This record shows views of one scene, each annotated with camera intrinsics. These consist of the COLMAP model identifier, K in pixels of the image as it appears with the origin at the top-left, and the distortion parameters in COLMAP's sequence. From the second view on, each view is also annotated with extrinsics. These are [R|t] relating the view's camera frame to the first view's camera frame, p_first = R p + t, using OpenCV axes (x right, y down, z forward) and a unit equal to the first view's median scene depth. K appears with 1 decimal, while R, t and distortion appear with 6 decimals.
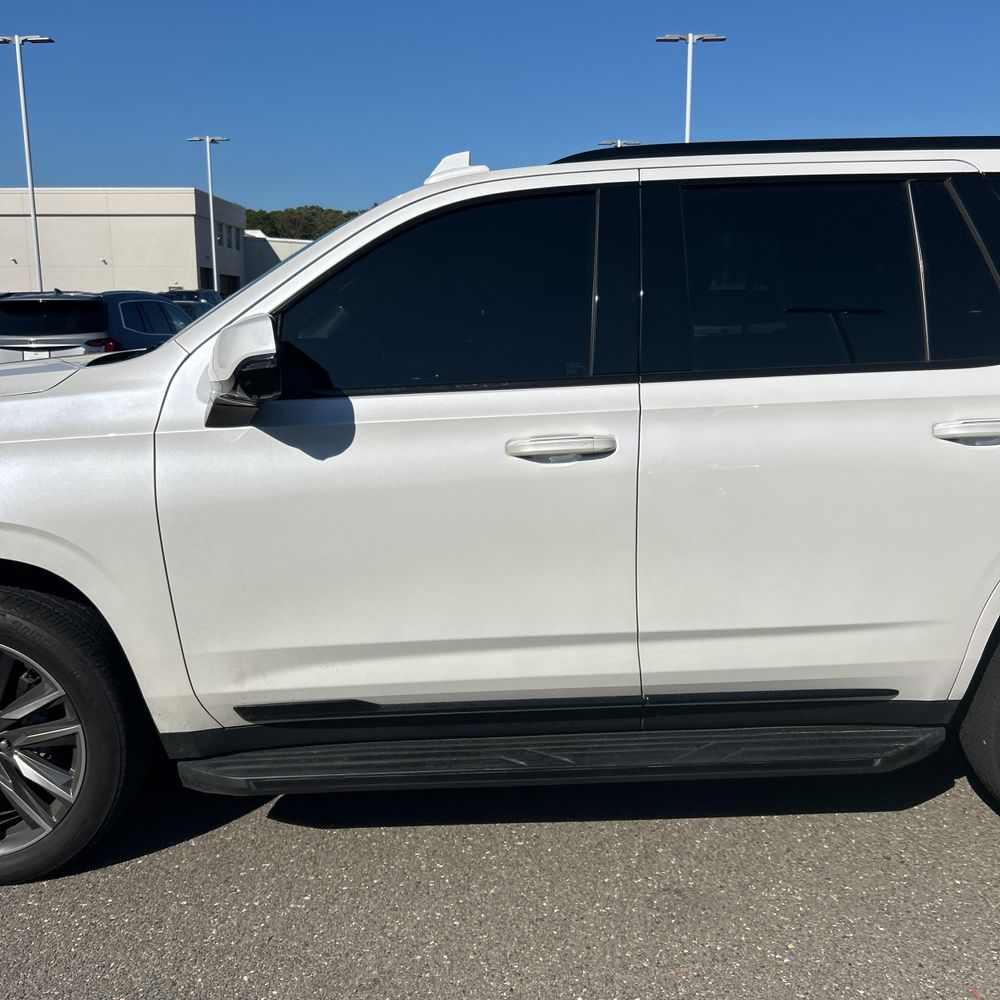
lens RADIAL K [[996.4, 0, 485.0], [0, 996.4, 503.7], [0, 0, 1]] dist [0.009180, 0.000993]
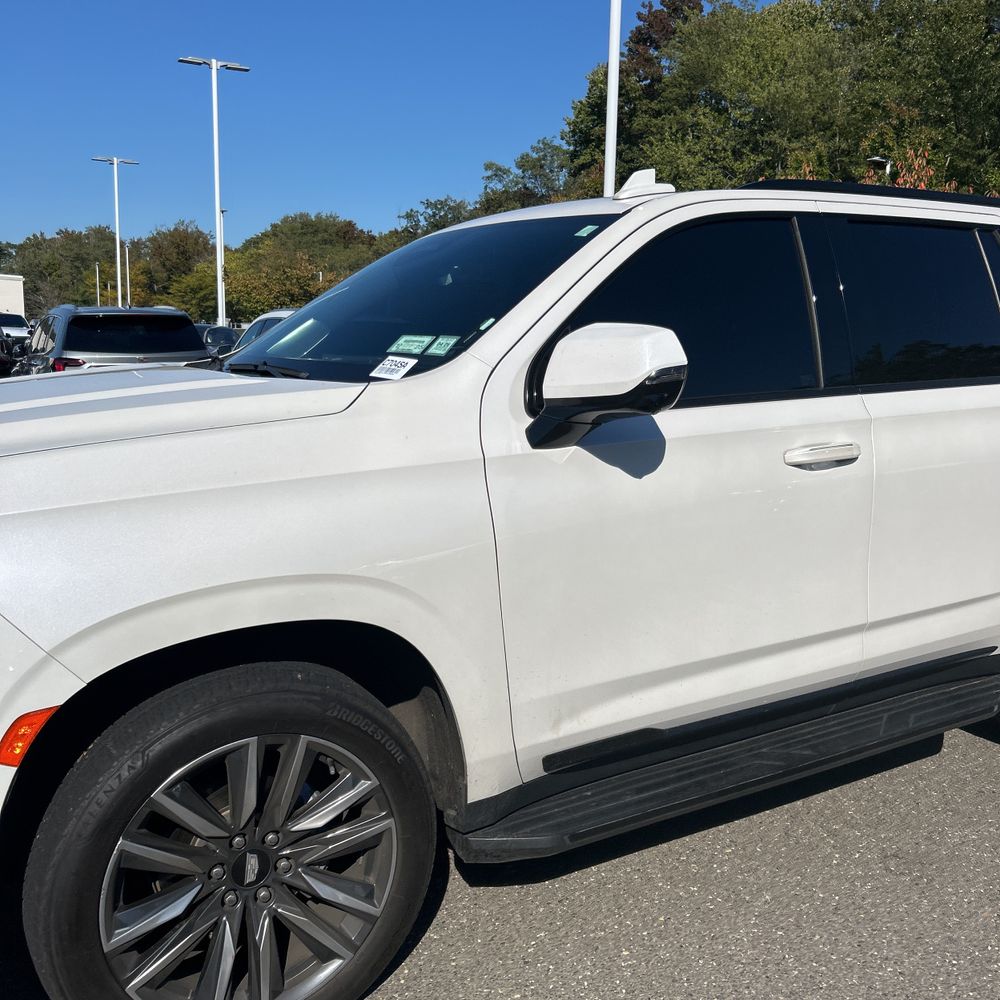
lens RADIAL K [[1005.1, 0, 500.0], [0, 1005.1, 500.0], [0, 0, 1]] dist [0.009427, 0.005009]
pose [[0.878546, -0.060871, 0.473763, -0.686567], [0.076949, 0.996928, -0.014604, -0.018819], [-0.471418, 0.049286, 0.880531, 0.208534]]
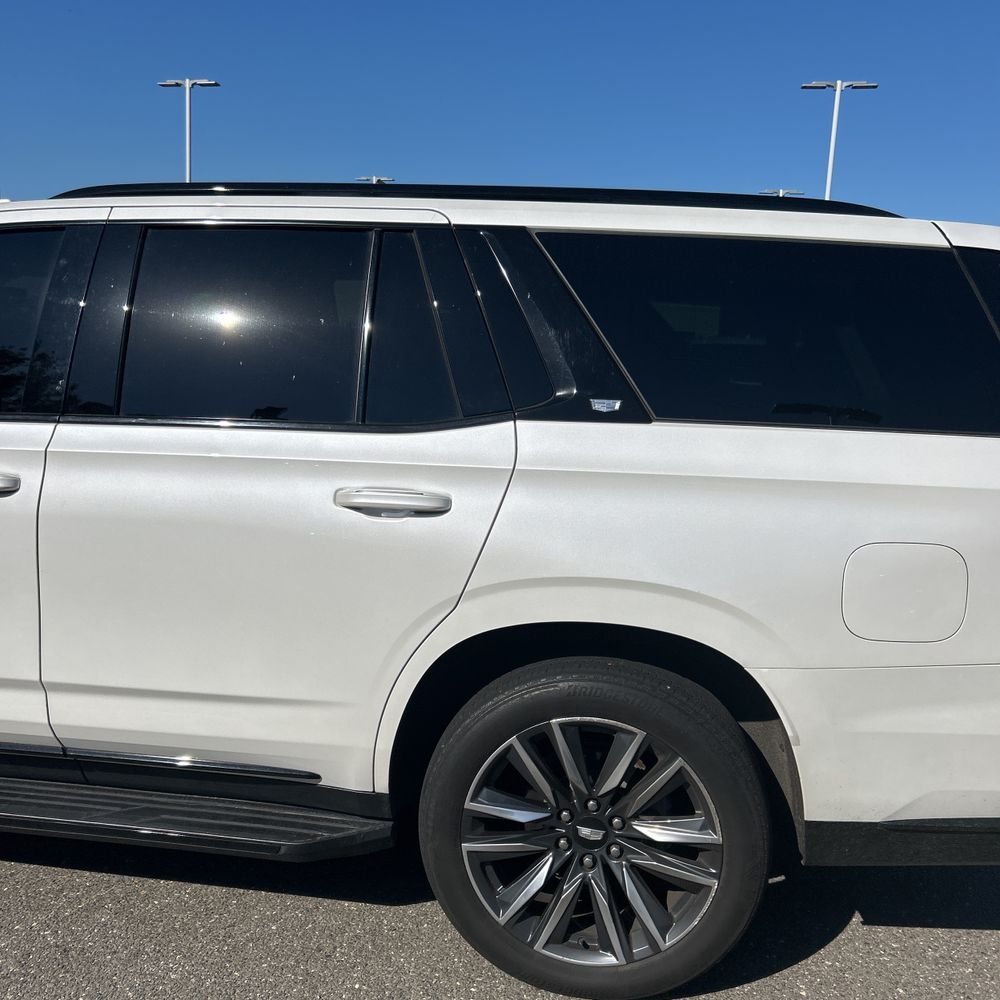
lens RADIAL K [[991.6, 0, 460.9], [0, 991.6, 499.5], [0, 0, 1]] dist [0.056284, -0.026937]
pose [[0.982523, 0.078189, -0.168924, 0.683192], [-0.085539, 0.995660, -0.036668, -0.043507], [0.165324, 0.050477, 0.984947, 0.103850]]
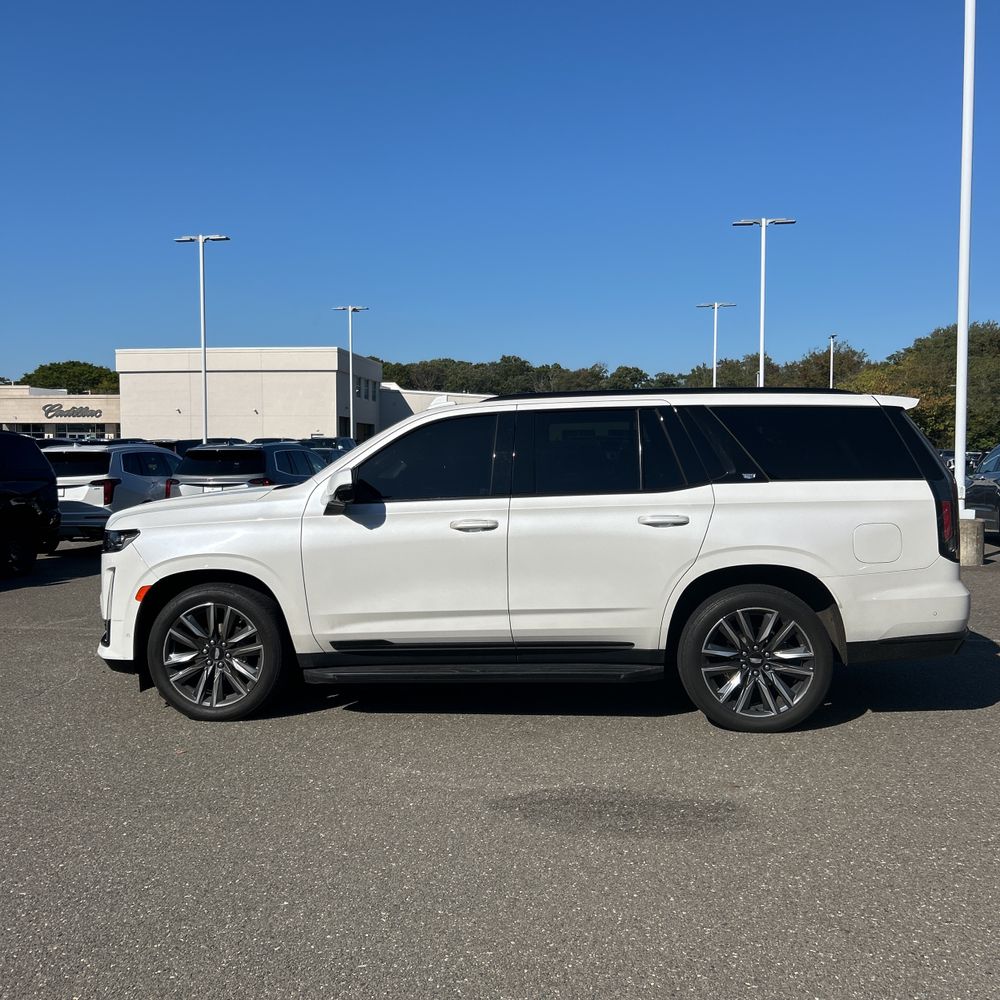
lens RADIAL K [[936.9, 0, 471.5], [0, 936.9, 503.9], [0, 0, 1]] dist [0.099423, -0.009790]
pose [[0.991325, 0.010711, -0.130994, 0.332841], [-0.028809, 0.990145, -0.137052, 0.179230], [0.128235, 0.139637, 0.981864, -1.058952]]
